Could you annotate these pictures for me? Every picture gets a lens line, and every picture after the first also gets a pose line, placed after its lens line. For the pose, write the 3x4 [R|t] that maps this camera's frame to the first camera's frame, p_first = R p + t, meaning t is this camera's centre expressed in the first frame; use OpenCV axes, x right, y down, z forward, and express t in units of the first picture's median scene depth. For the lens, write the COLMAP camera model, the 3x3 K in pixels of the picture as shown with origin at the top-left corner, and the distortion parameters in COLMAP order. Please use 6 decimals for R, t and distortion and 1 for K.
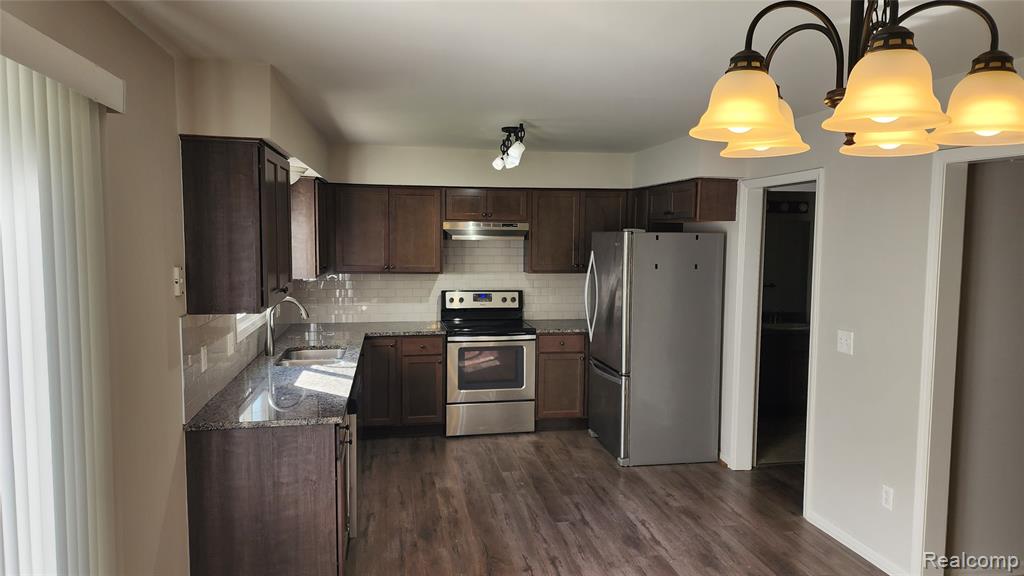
lens RADIAL K [[683.6, 0, 517.6], [0, 683.6, 283.9], [0, 0, 1]] dist [0.073786, -0.074039]
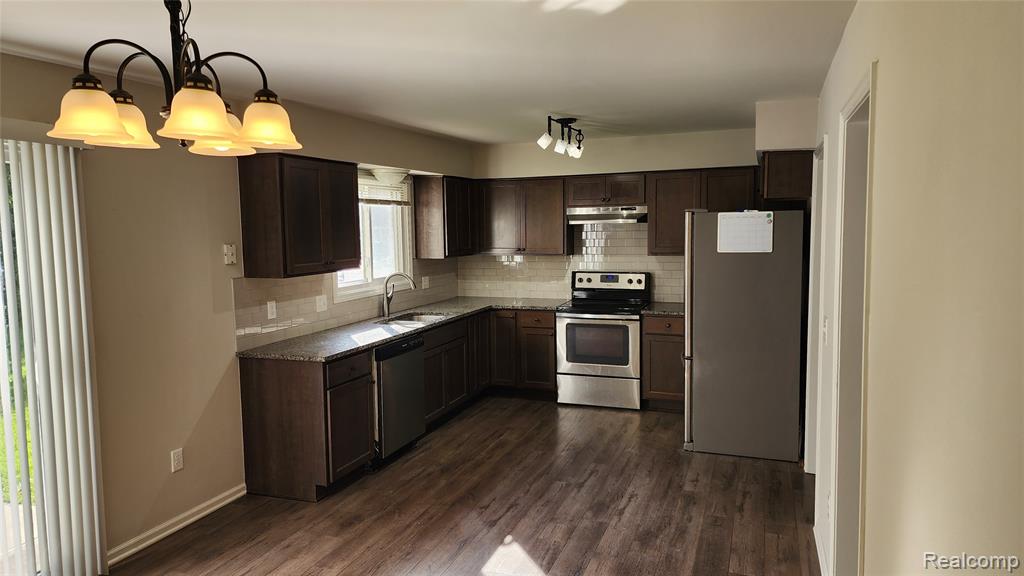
lens RADIAL K [[677.0, 0, 512.0], [0, 677.0, 288.0], [0, 0, 1]] dist [0.068721, -0.000593]
pose [[0.858044, 0.031724, -0.512595, 0.395622], [-0.018724, 0.999359, 0.030507, 0.006000], [0.513235, -0.016579, 0.858088, 0.029933]]
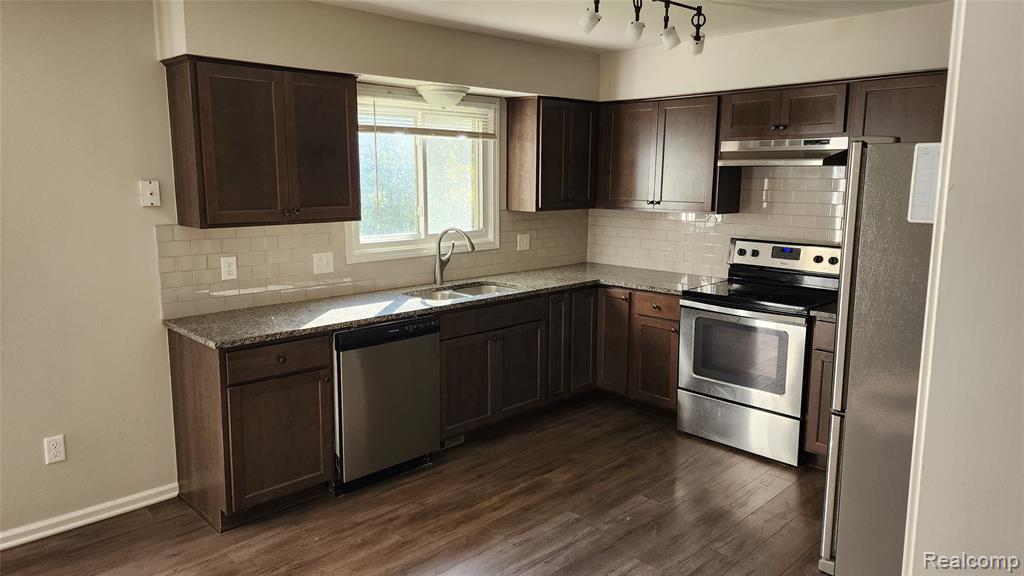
lens RADIAL K [[683.6, 0, 517.6], [0, 683.6, 283.9], [0, 0, 1]] dist [0.073786, -0.074039]
pose [[0.555694, 0.131663, -0.820895, 0.408086], [-0.062004, 0.991194, 0.117004, -0.014810], [0.829071, -0.014120, 0.558964, 0.441728]]
